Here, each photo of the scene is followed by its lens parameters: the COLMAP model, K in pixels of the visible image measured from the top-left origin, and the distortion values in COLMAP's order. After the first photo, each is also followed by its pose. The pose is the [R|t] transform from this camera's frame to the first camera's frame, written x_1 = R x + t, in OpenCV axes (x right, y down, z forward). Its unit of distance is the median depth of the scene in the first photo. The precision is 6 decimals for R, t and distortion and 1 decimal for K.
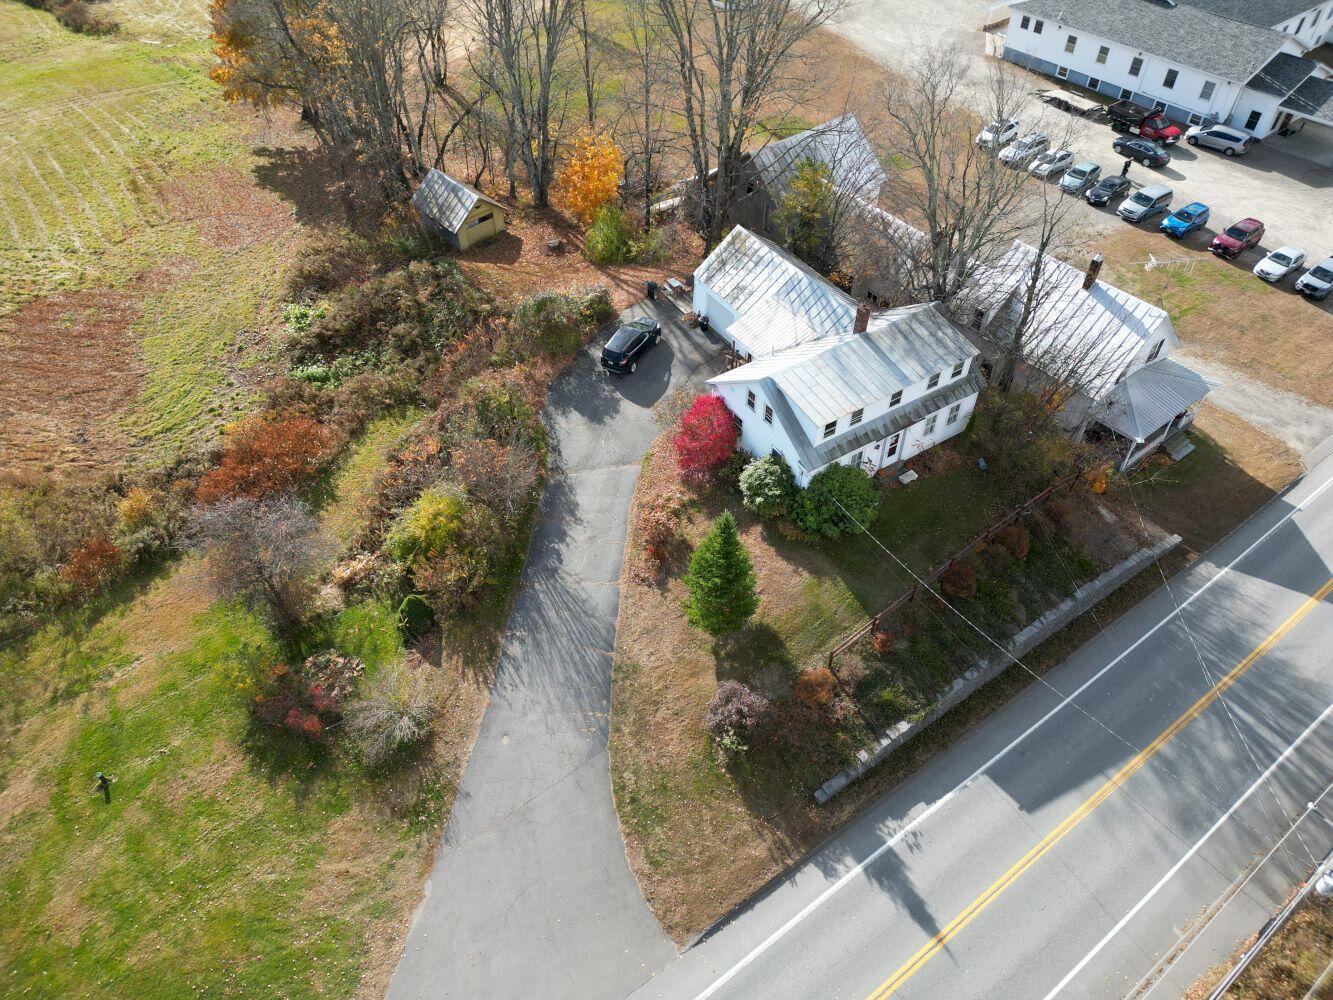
lens RADIAL K [[923.7, 0, 666.5], [0, 923.7, 500.0], [0, 0, 1]] dist [0.082266, -0.075876]
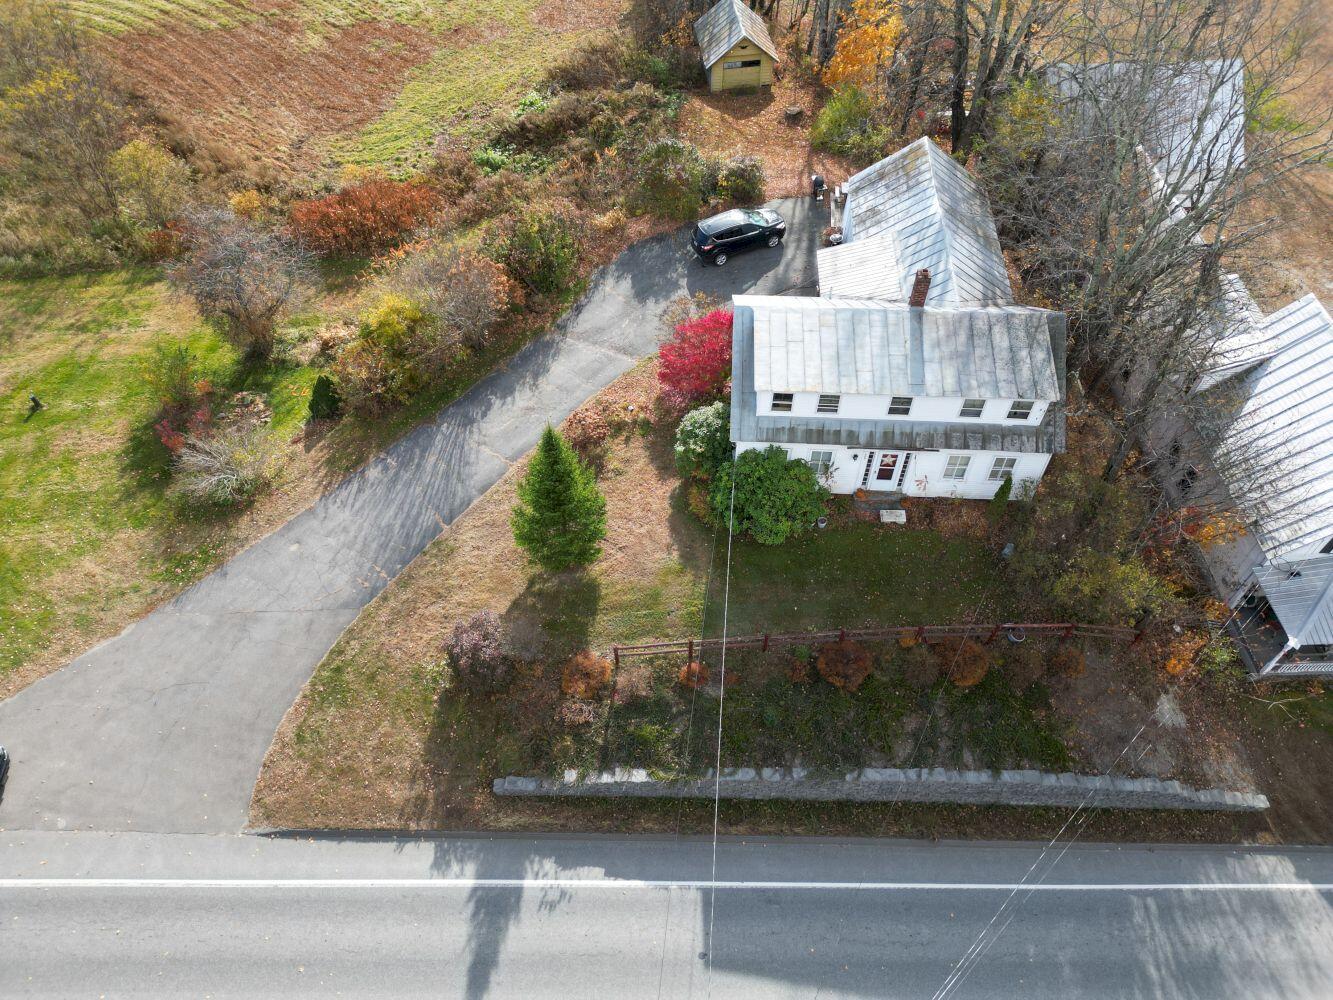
lens RADIAL K [[923.7, 0, 666.5], [0, 923.7, 500.0], [0, 0, 1]] dist [0.082266, -0.075876]
pose [[0.804640, 0.457860, -0.378046, 0.379463], [-0.420992, 0.888916, 0.180539, -0.091390], [0.418713, 0.013885, 0.908013, 0.250445]]
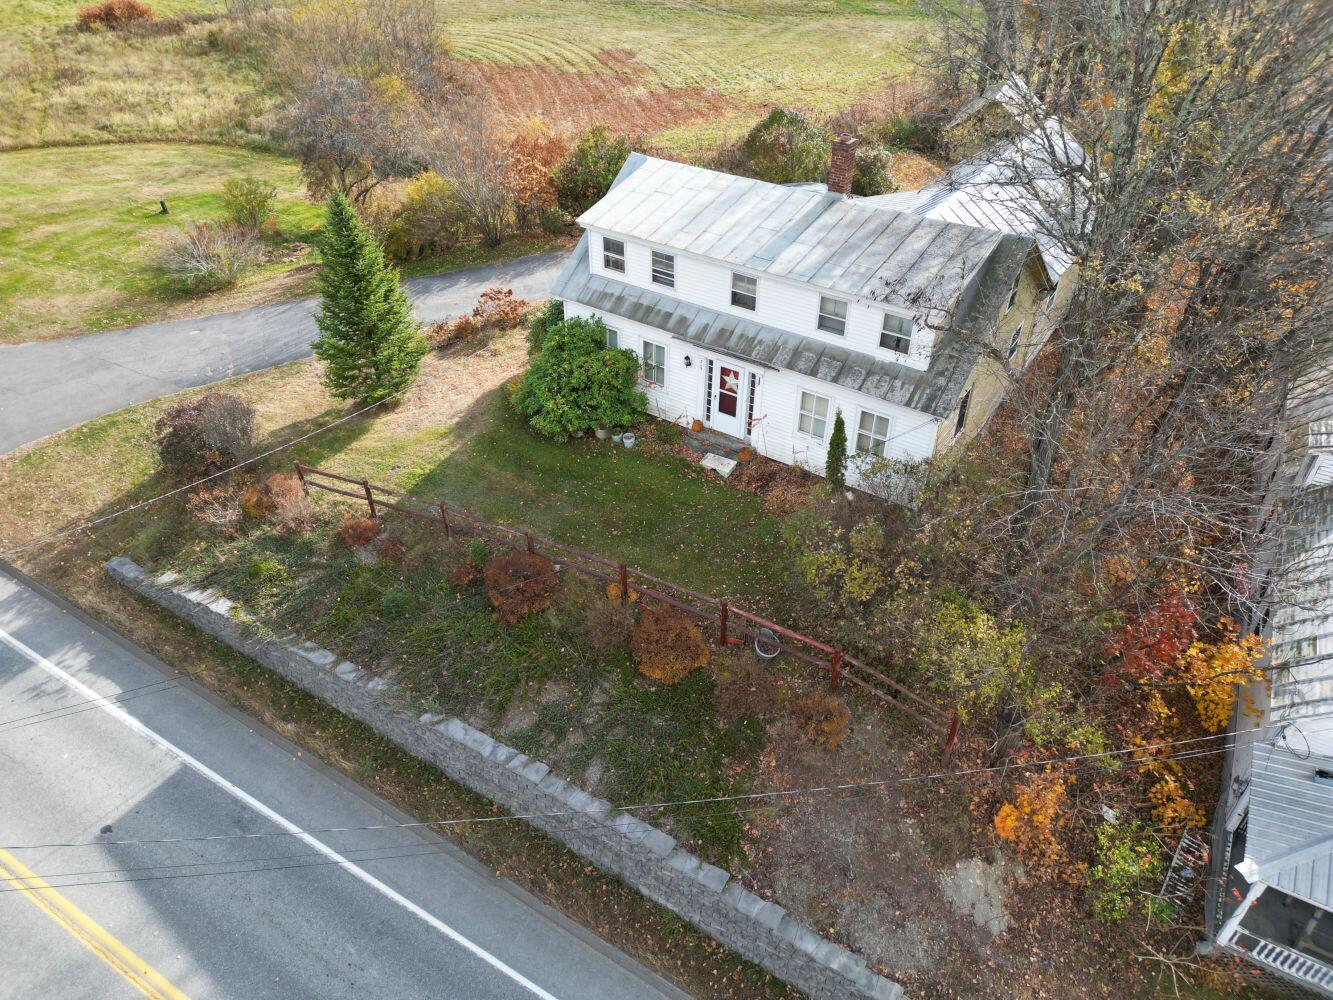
lens RADIAL K [[923.7, 0, 666.5], [0, 923.7, 500.0], [0, 0, 1]] dist [0.082266, -0.075876]
pose [[0.382895, 0.563664, -0.731897, 0.629897], [-0.656727, 0.723287, 0.213463, -0.099922], [0.649693, 0.398922, 0.647116, 0.635391]]
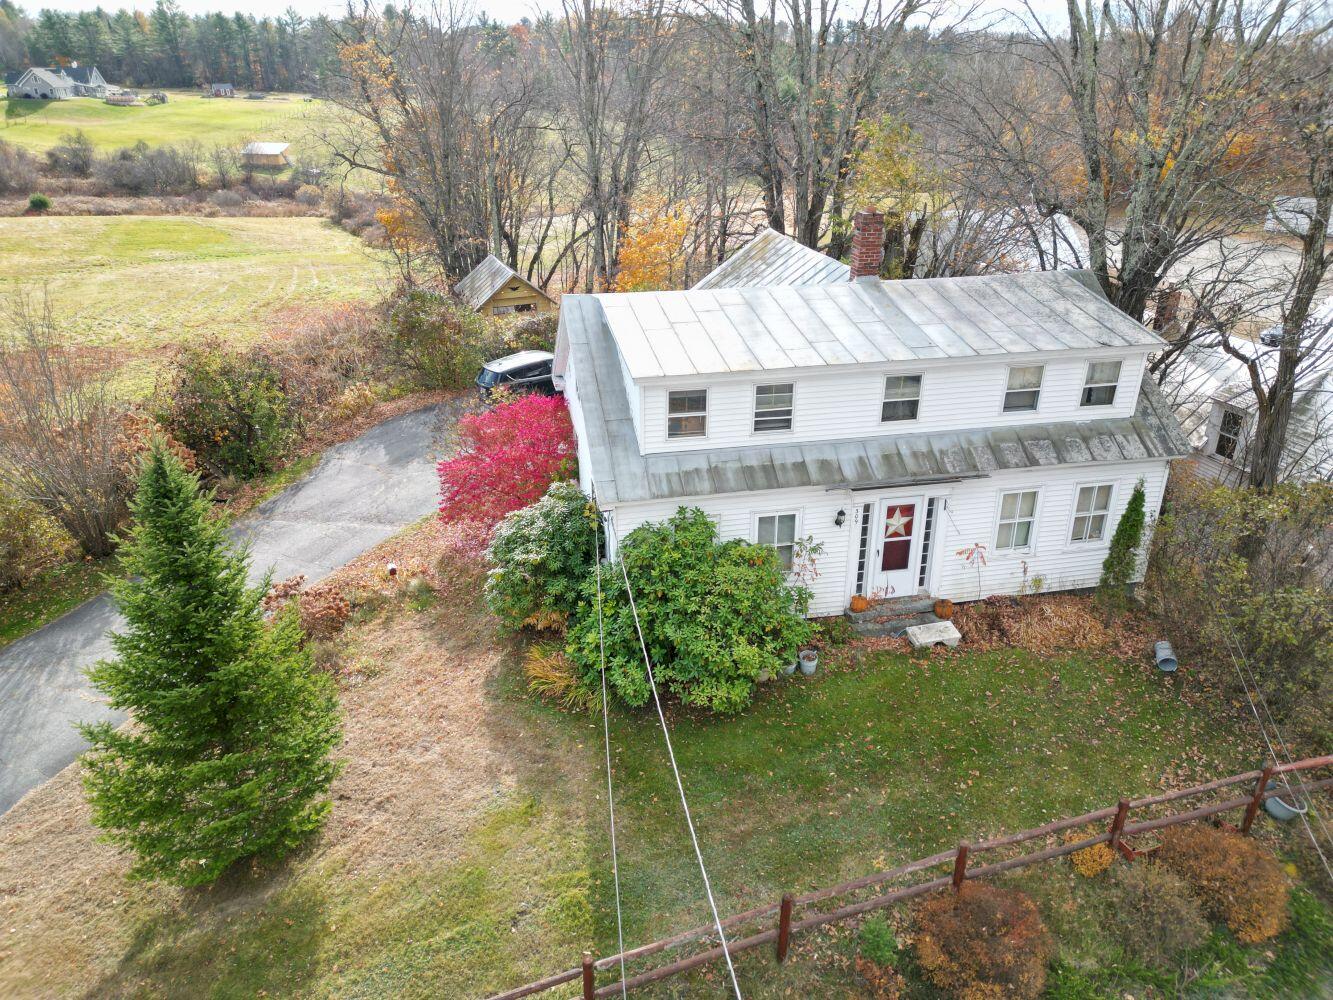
lens RADIAL K [[923.7, 0, 666.5], [0, 923.7, 500.0], [0, 0, 1]] dist [0.082266, -0.075876]
pose [[0.932035, 0.149229, -0.330213, 0.269935], [-0.259805, 0.910443, -0.321862, 0.073285], [0.252609, 0.385778, 0.887335, 0.604952]]
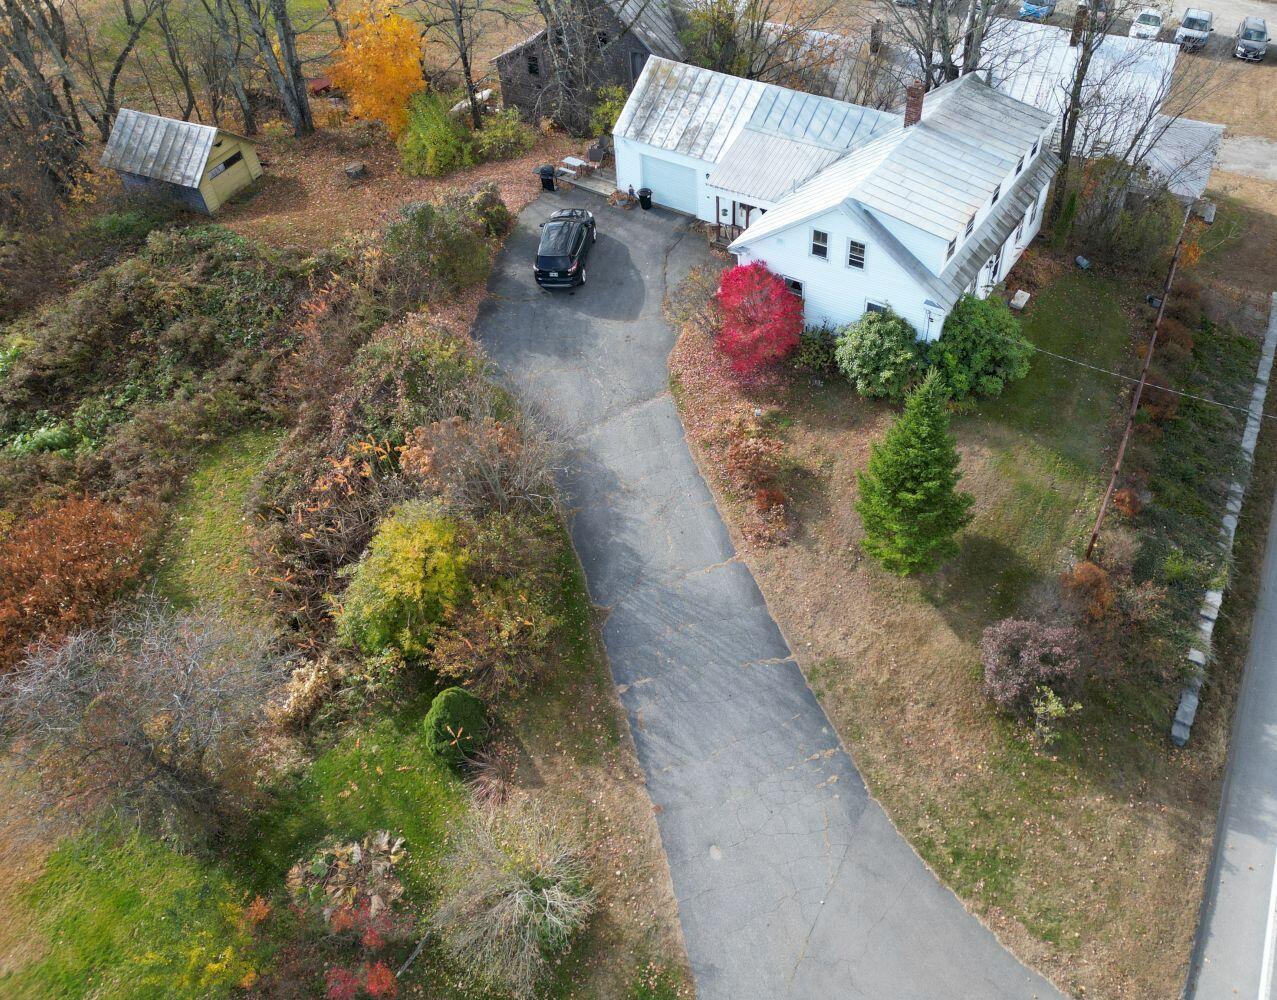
lens RADIAL K [[1004.0, 0, 725.1], [0, 1004.0, 458.3], [0, 0, 1]] dist [0.076673, -0.071580]
pose [[0.901654, -0.306101, 0.305485, -0.237067], [0.317447, 0.948185, 0.013137, 0.010642], [-0.293678, 0.085130, 0.952106, 0.297459]]
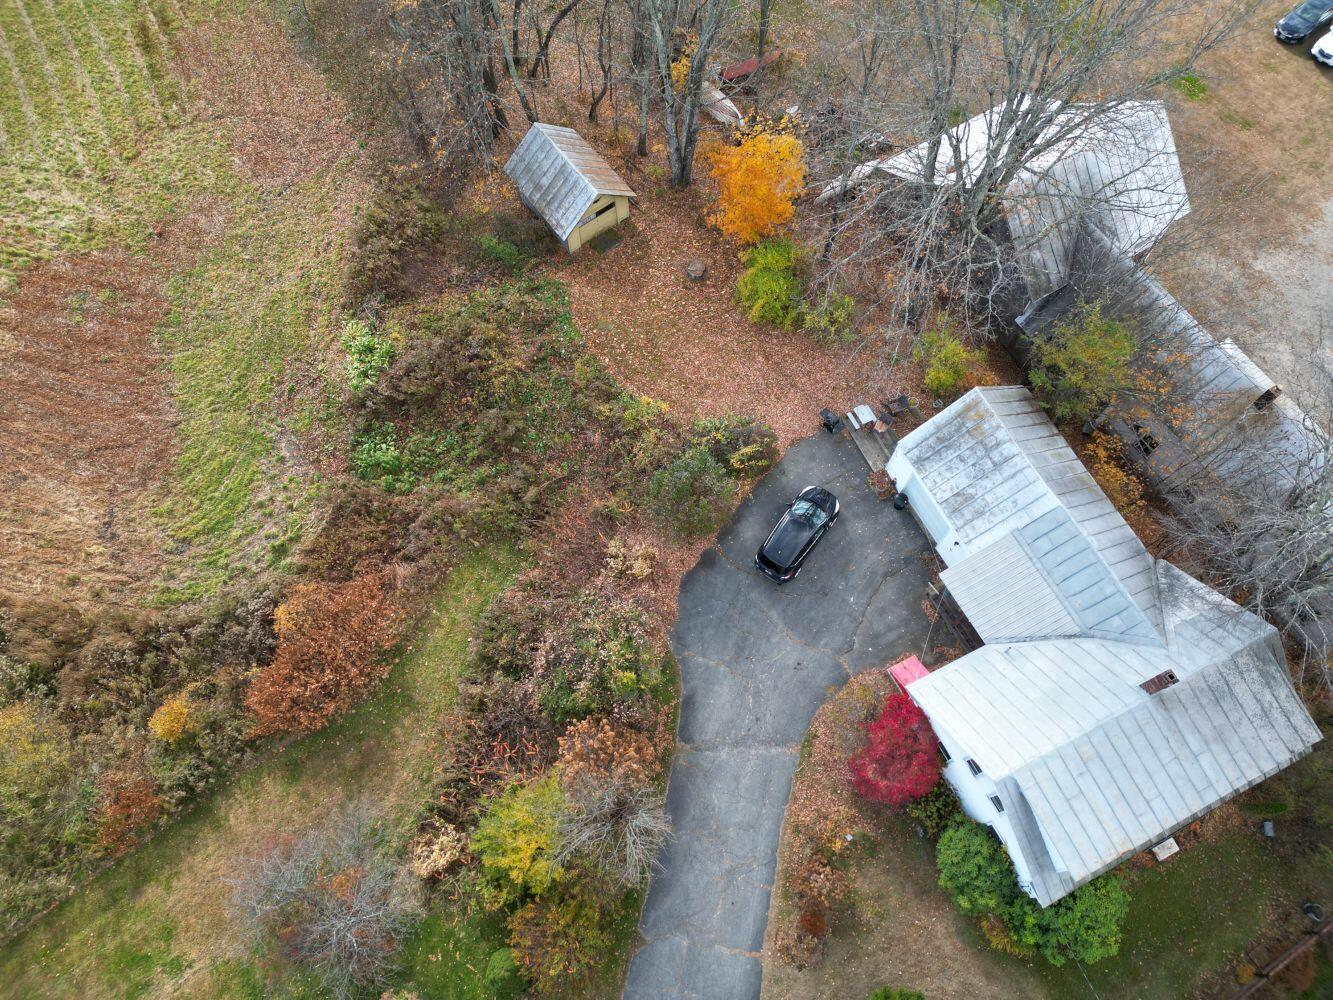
lens RADIAL K [[915.6, 0, 672.0], [0, 915.6, 502.5], [0, 0, 1]] dist [0.076424, -0.065744]
pose [[0.993339, 0.101360, -0.054812, -0.114120], [-0.075296, 0.931023, 0.357108, -0.505419], [0.087228, -0.350602, 0.932454, 0.361795]]
